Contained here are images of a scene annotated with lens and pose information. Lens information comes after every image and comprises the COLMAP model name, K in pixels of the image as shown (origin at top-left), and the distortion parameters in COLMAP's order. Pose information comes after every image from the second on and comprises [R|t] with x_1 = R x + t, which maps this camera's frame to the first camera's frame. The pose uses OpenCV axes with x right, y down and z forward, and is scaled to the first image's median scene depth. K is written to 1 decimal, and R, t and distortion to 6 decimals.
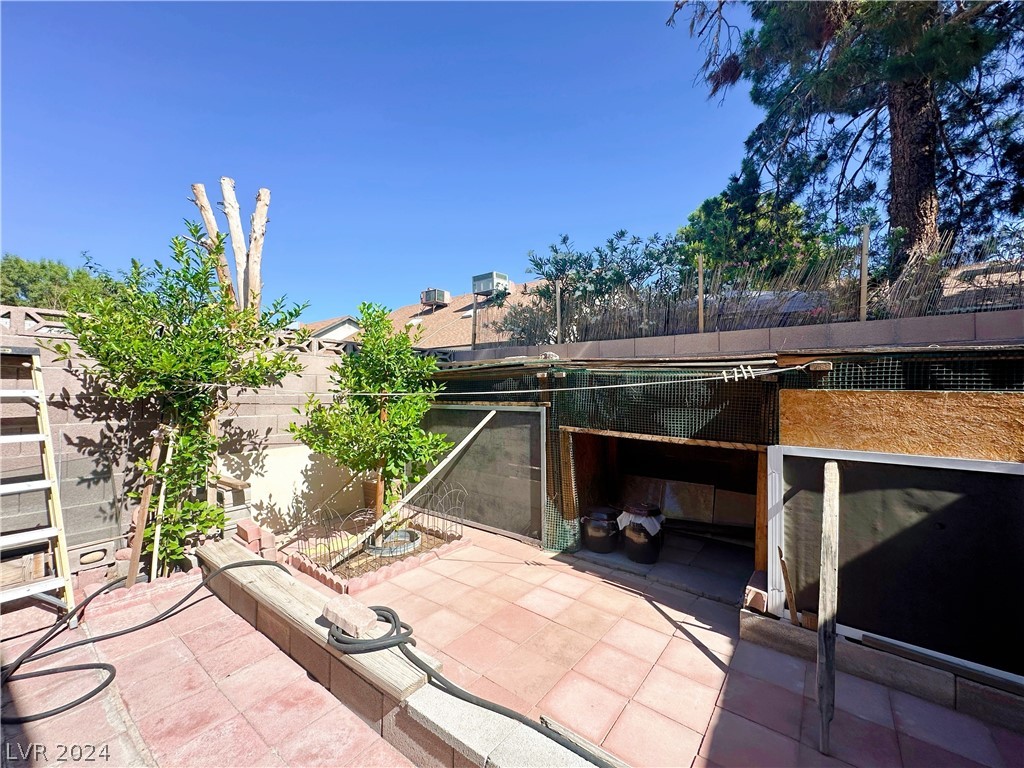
lens RADIAL K [[409.1, 0, 511.6], [0, 409.1, 385.5], [0, 0, 1]] dist [-0.003390, 0.000250]
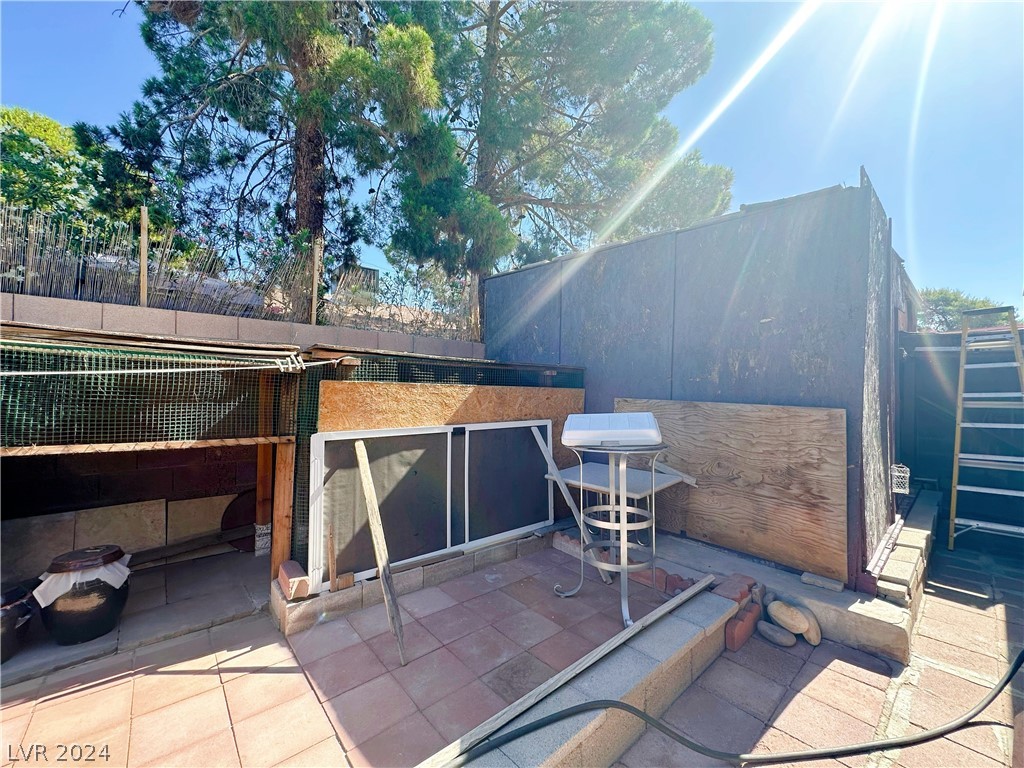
lens RADIAL K [[409.1, 0, 511.6], [0, 409.1, 385.5], [0, 0, 1]] dist [-0.003390, 0.000250]
pose [[0.189164, 0.005284, 0.981931, -0.293751], [-0.018735, 0.999823, -0.001771, 0.014815], [-0.981767, -0.018062, 0.189230, 0.300407]]
